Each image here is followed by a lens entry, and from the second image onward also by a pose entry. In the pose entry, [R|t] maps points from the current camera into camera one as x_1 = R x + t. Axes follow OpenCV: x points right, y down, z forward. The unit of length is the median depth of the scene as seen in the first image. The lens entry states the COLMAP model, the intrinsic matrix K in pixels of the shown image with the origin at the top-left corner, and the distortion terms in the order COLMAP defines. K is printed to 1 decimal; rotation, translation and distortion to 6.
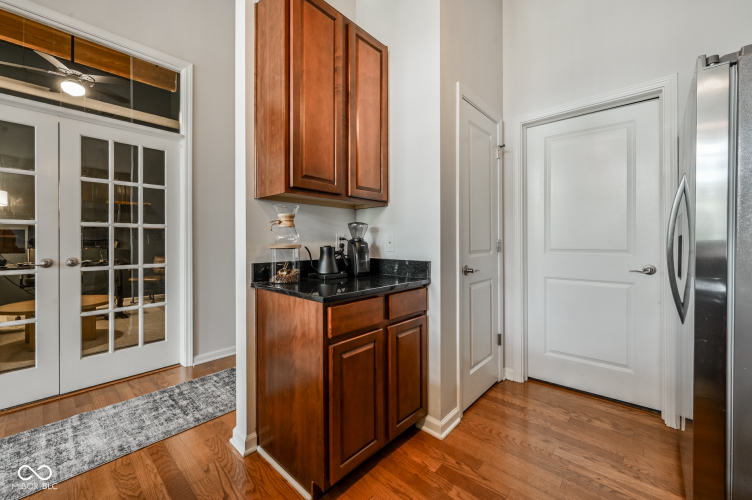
lens RADIAL K [[303.2, 0, 371.9], [0, 303.2, 239.2], [0, 0, 1]] dist [0.003413, -0.000097]
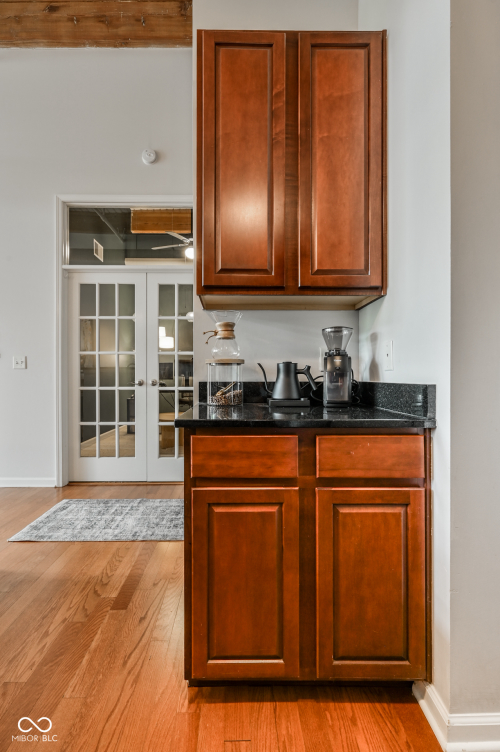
lens RADIAL K [[328.8, 0, 246.8], [0, 328.8, 376.3], [0, 0, 1]] dist [0.000051, 0.000170]
pose [[0.680987, -0.000738, -0.732295, 0.384822], [0.002767, 0.999995, 0.001565, 0.056713], [0.732291, -0.003092, 0.680985, 0.397847]]
